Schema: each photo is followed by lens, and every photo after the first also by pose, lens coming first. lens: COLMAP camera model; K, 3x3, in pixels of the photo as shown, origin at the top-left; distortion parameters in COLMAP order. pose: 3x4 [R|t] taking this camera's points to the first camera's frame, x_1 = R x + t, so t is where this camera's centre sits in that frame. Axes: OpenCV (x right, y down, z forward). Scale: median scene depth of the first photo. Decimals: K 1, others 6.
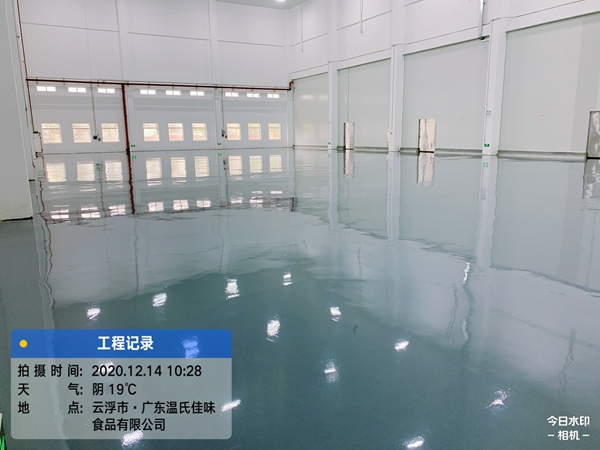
lens RADIAL K [[471.5, 0, 300.4], [0, 471.5, 227.7], [0, 0, 1]] dist [0.008282, -0.040325]
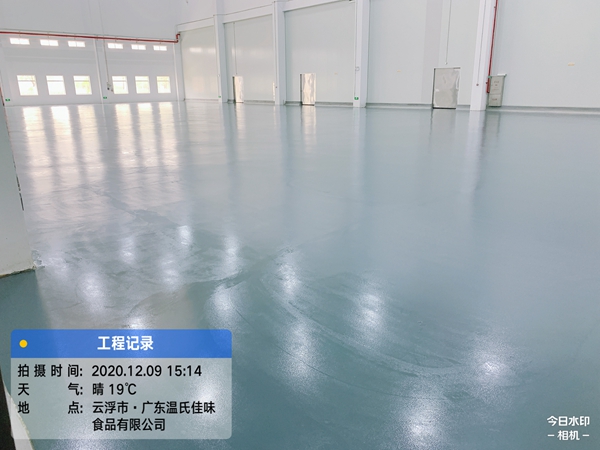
lens RADIAL K [[471.5, 0, 300.5], [0, 471.5, 224.8], [0, 0, 1]] dist [0.008282, -0.040325]
pose [[0.952086, -0.084263, 0.293994, -0.097922], [0.058663, 0.993762, 0.094849, 0.012249], [-0.300152, -0.073058, 0.951090, -0.055387]]
